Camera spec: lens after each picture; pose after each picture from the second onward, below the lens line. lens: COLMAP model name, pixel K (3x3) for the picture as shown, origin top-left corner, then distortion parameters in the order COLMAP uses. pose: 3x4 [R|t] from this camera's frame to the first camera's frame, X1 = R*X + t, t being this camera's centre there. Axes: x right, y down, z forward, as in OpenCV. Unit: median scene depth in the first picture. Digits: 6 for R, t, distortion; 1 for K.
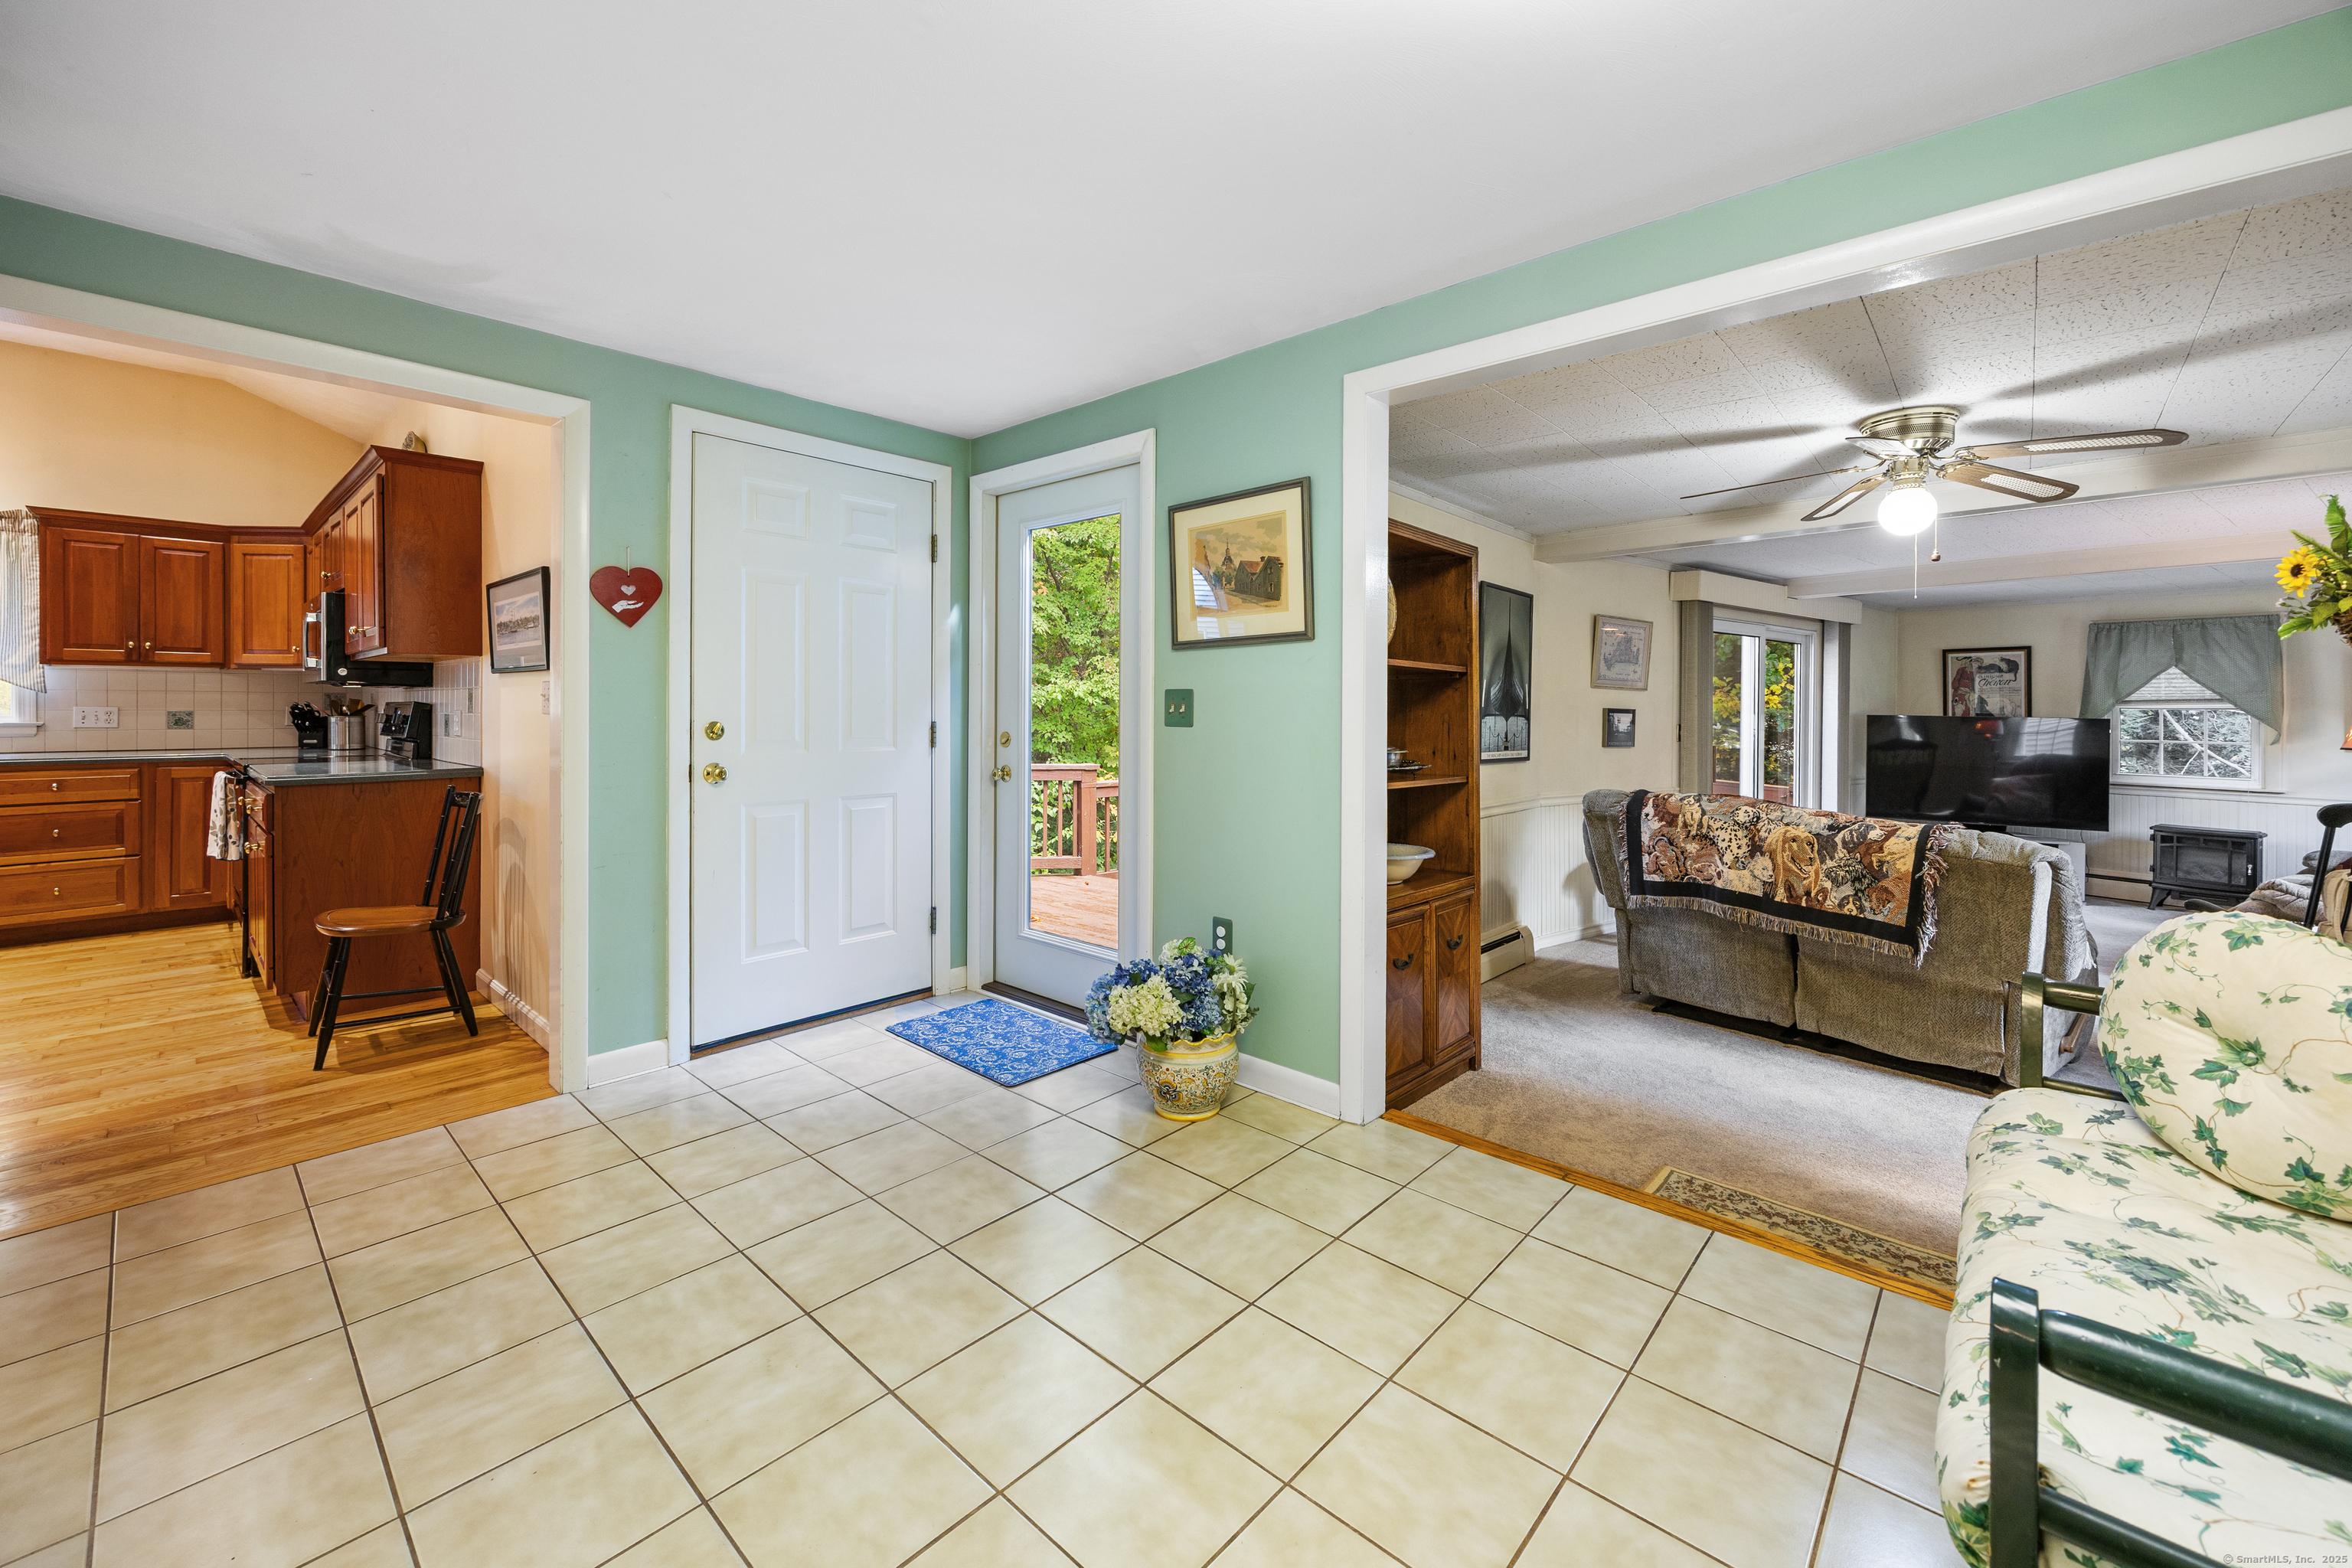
lens RADIAL K [[925.4, 0, 1159.4], [0, 925.4, 708.6], [0, 0, 1]] dist [-0.002272, -0.000344]
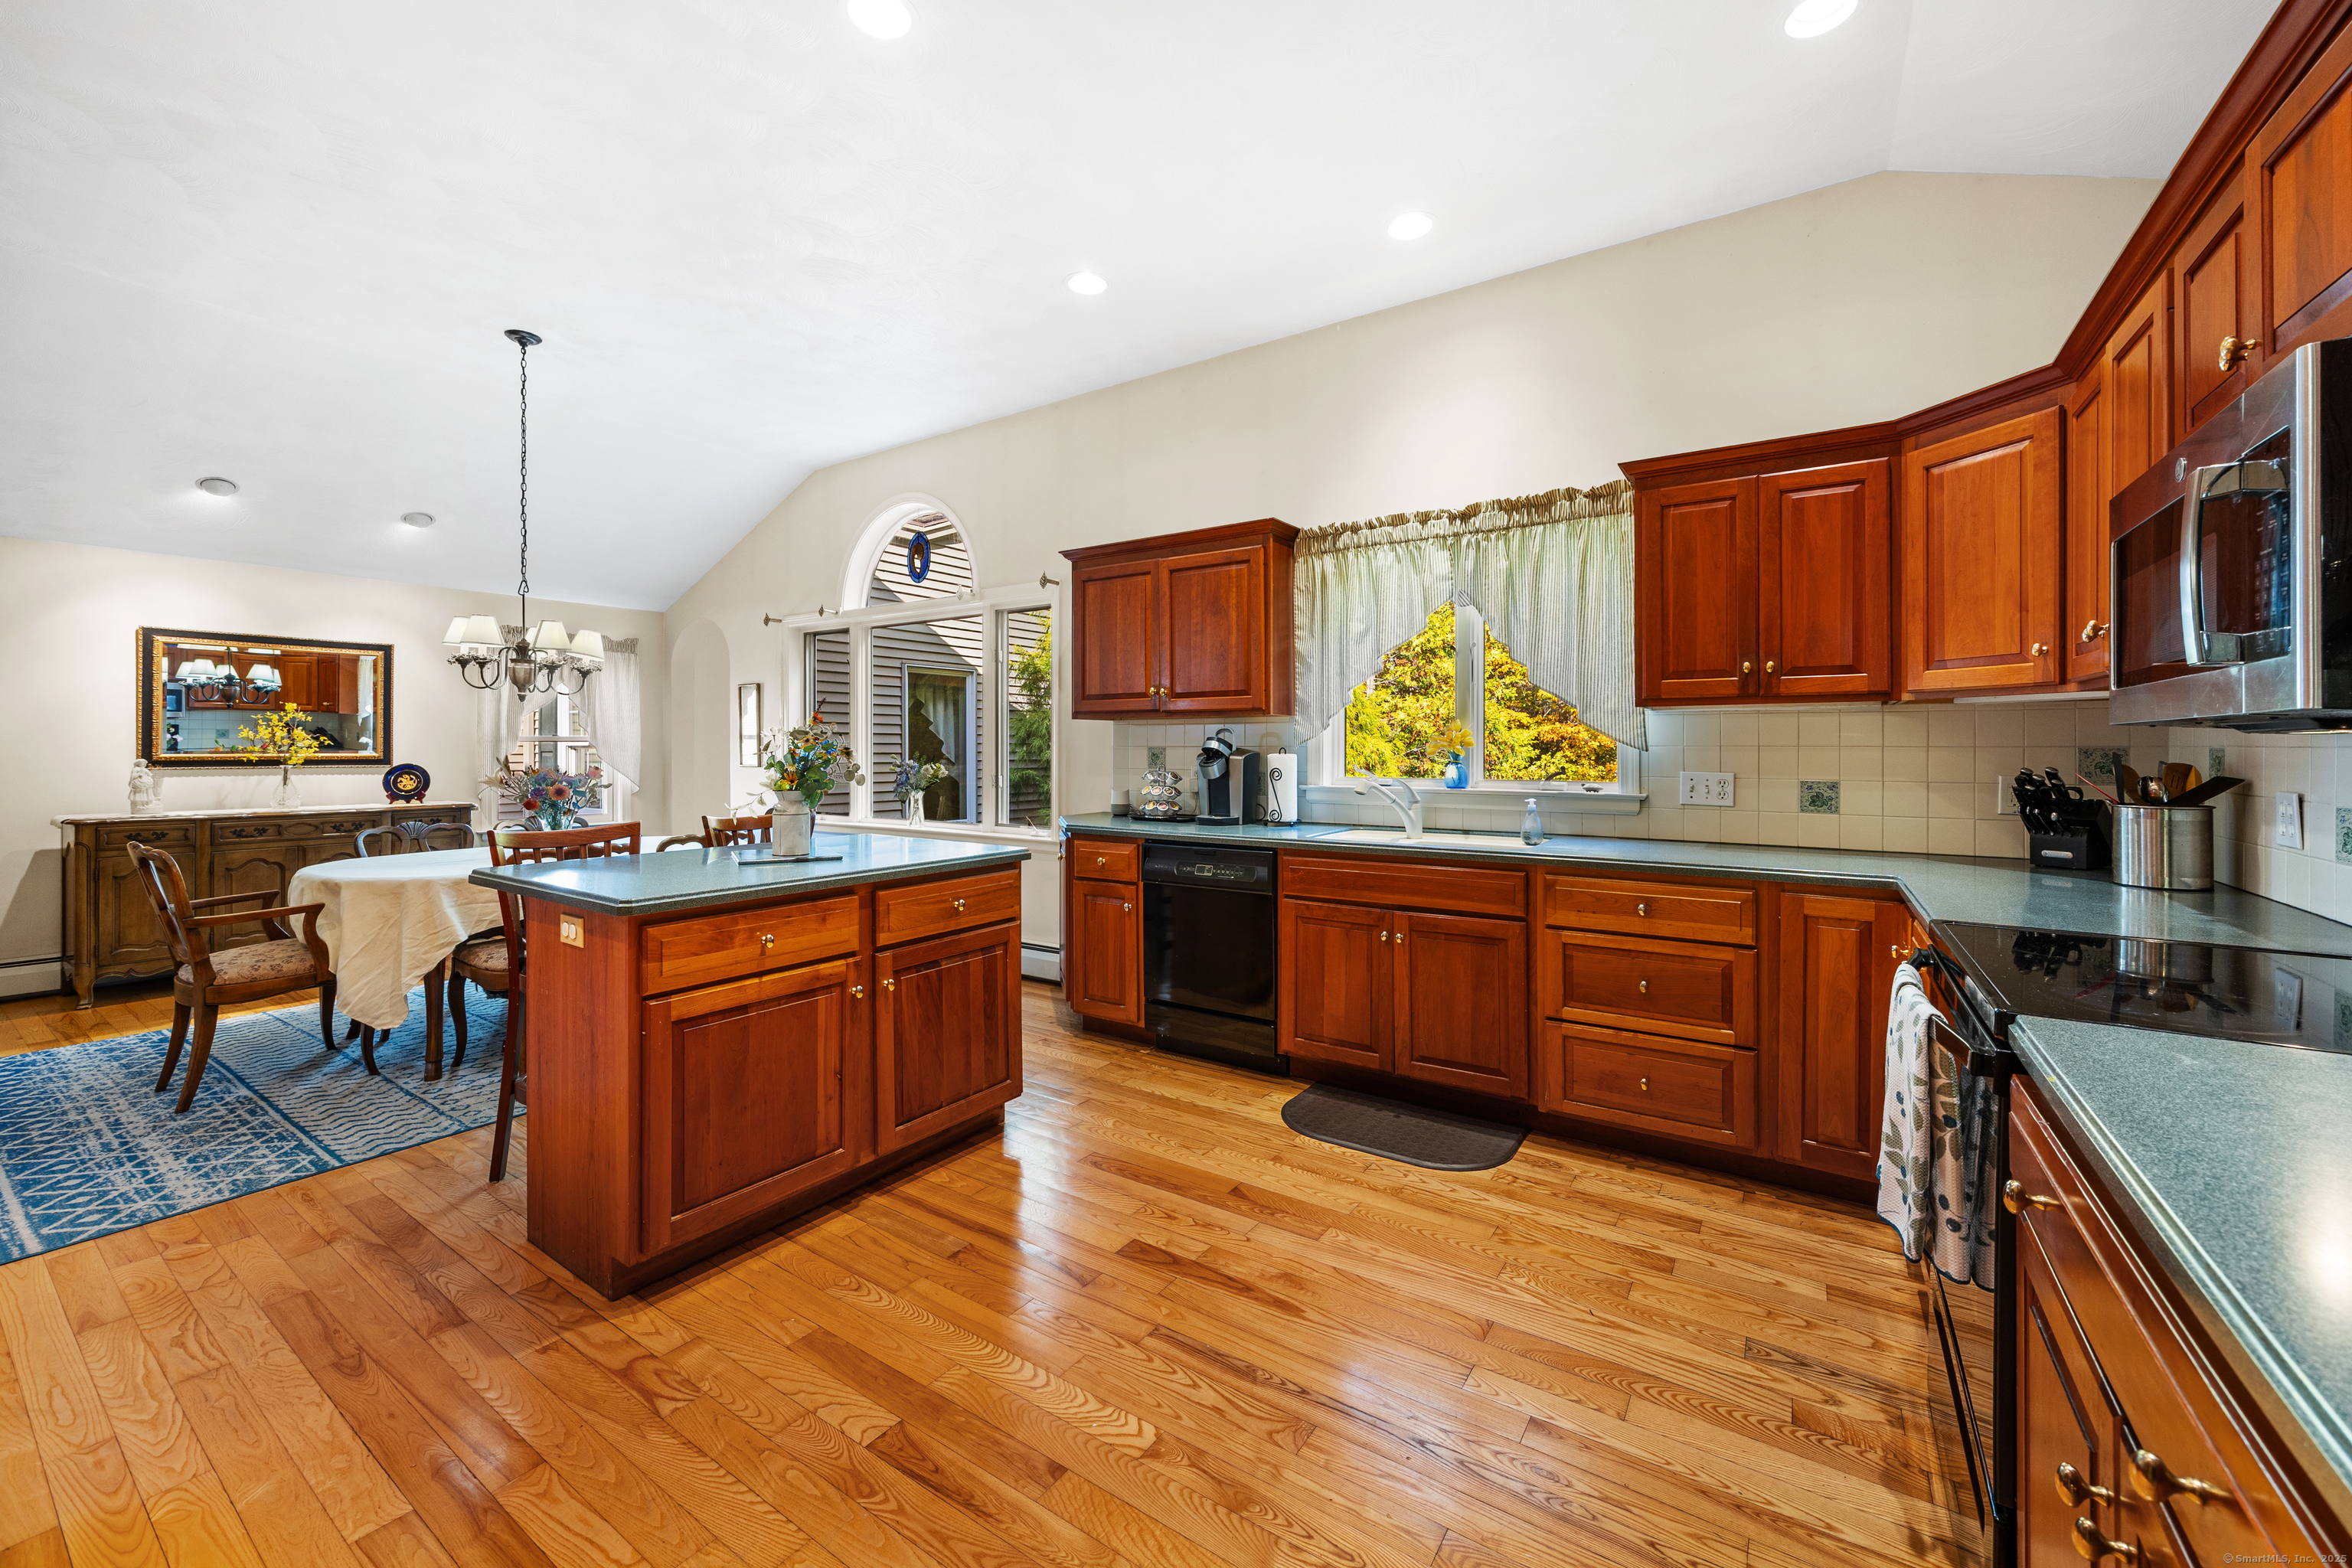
lens RADIAL K [[925.4, 0, 1174.5], [0, 925.4, 743.4], [0, 0, 1]] dist [-0.002272, -0.000344]
pose [[0.144346, -0.004551, -0.989517, -0.578370], [-0.002966, 0.999983, -0.005032, -0.017082], [0.989523, 0.003661, 0.144330, 0.547153]]
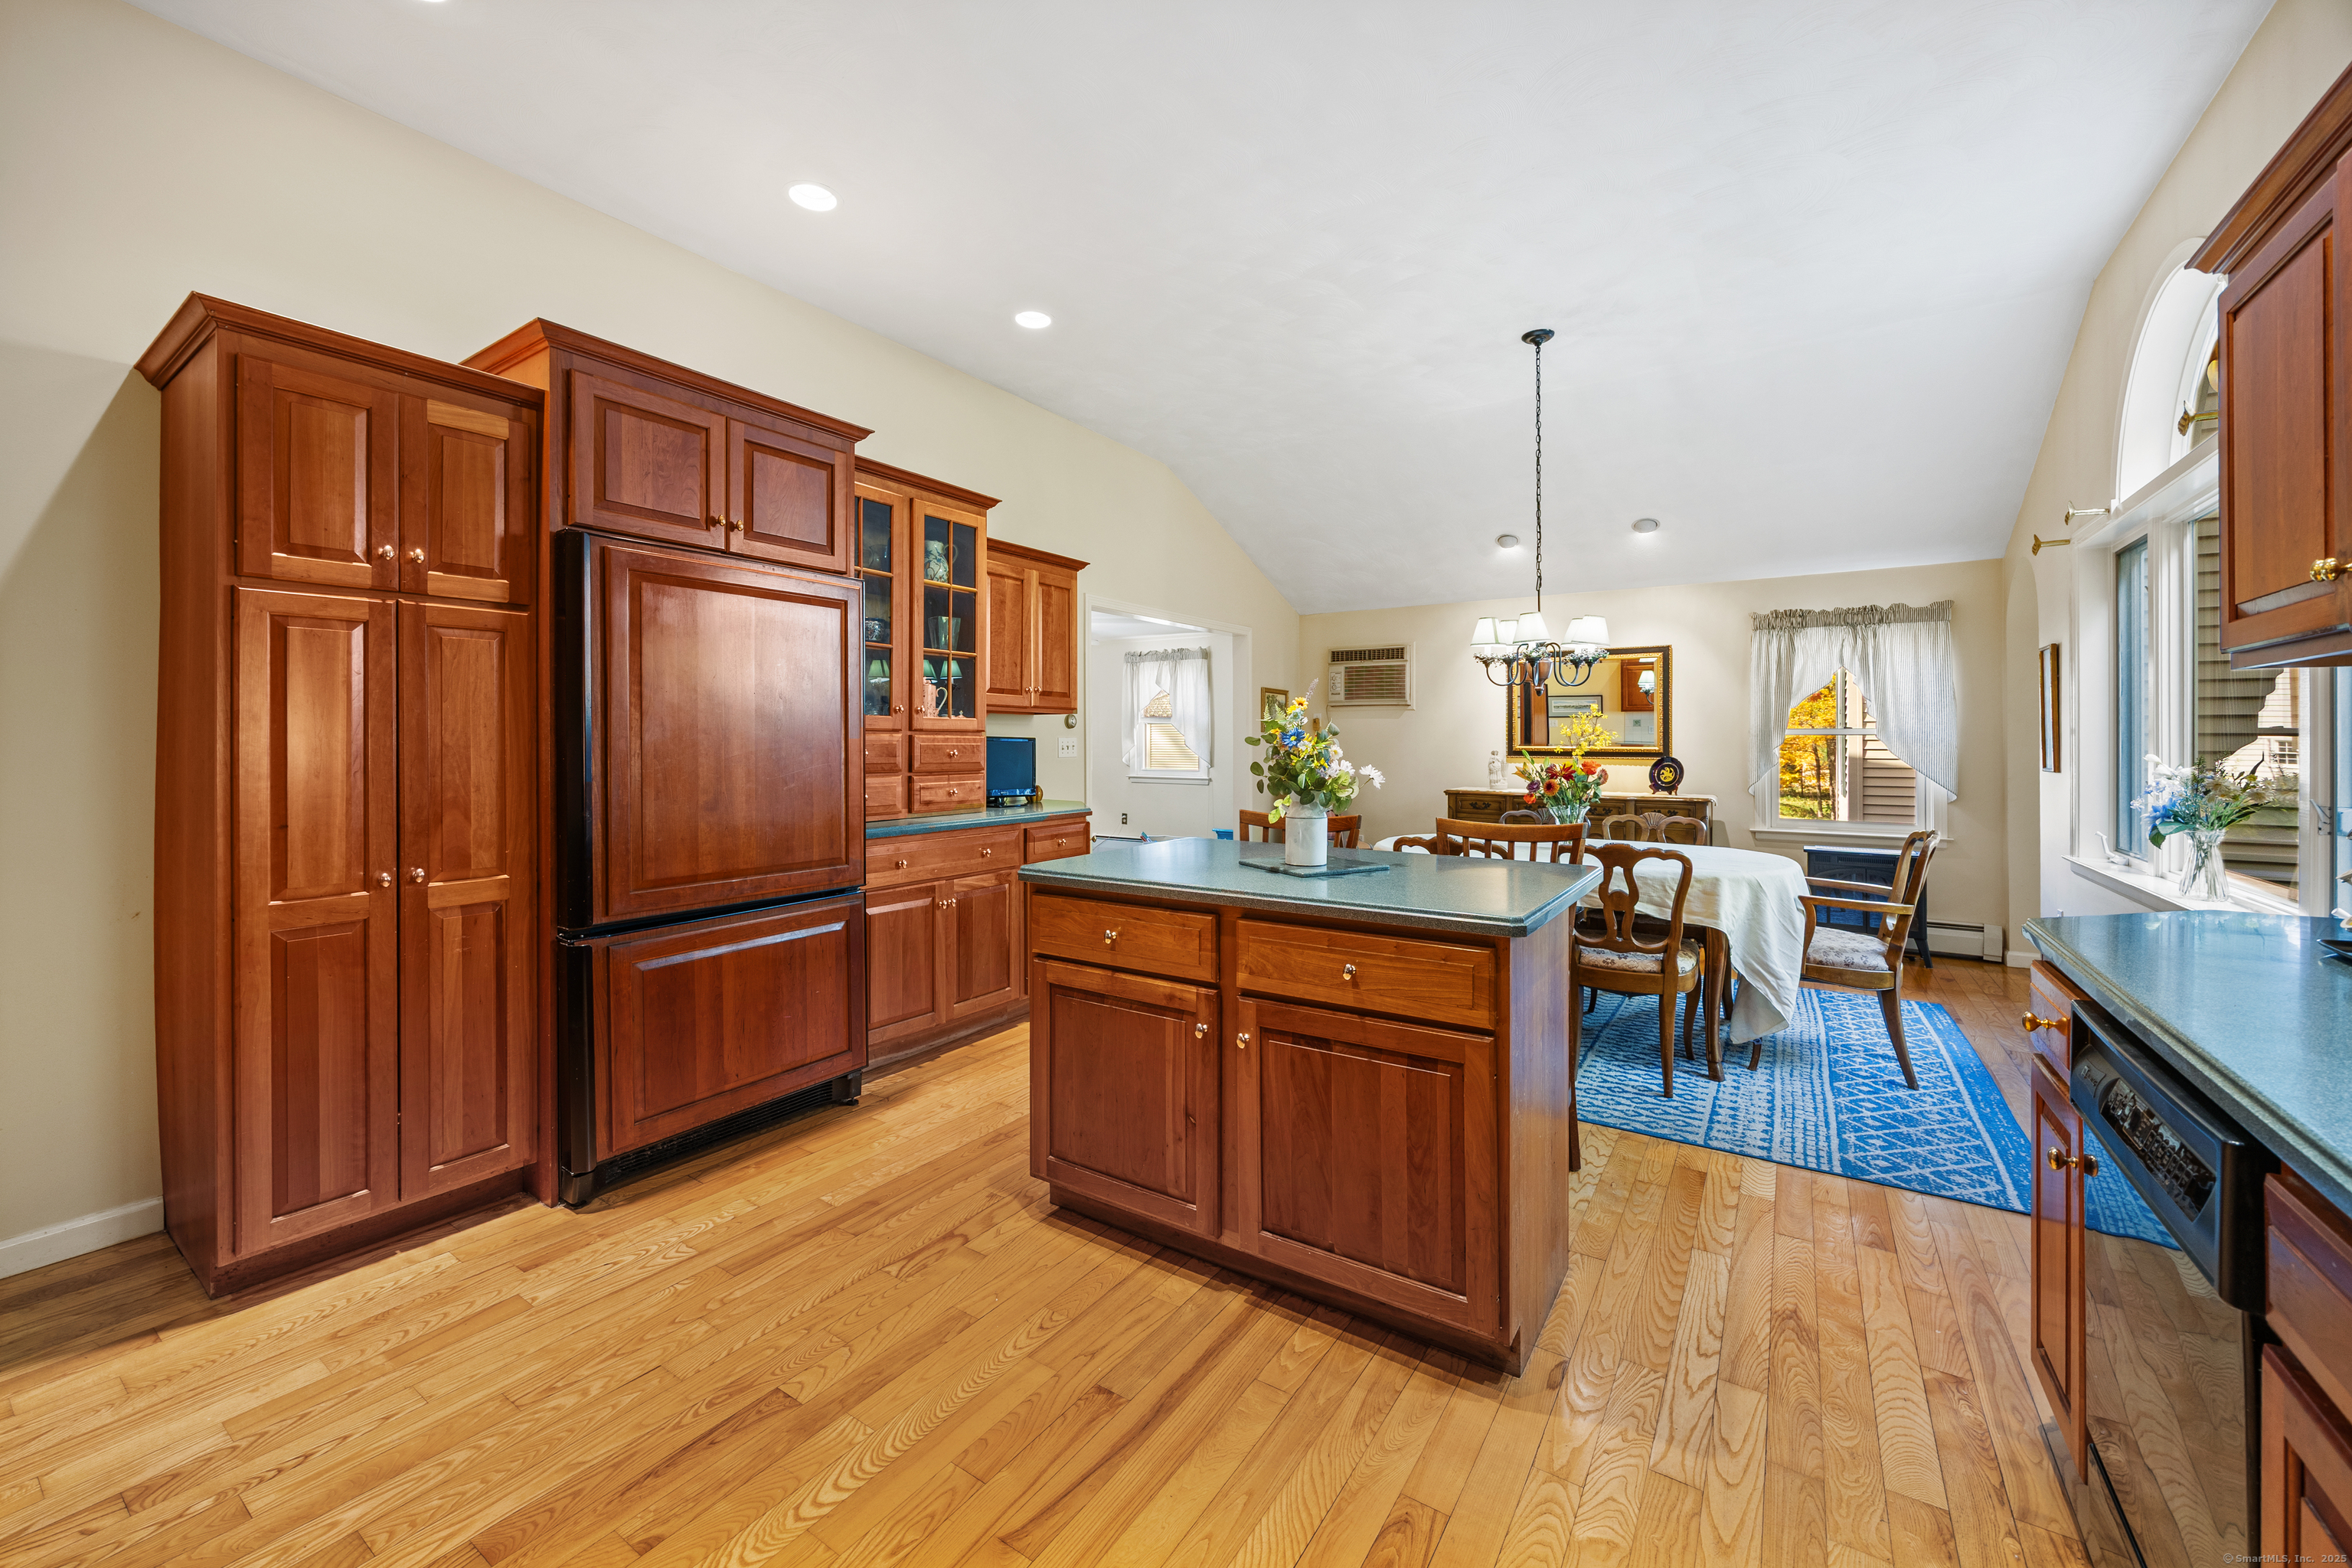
lens RADIAL K [[925.4, 0, 1180.7], [0, 925.4, 744.5], [0, 0, 1]] dist [-0.002272, -0.000344]
pose [[-0.987551, -0.001647, -0.157292, -1.306026], [-0.002803, 0.999971, 0.007132, -0.018434], [0.157275, 0.007484, -0.987526, 1.063877]]
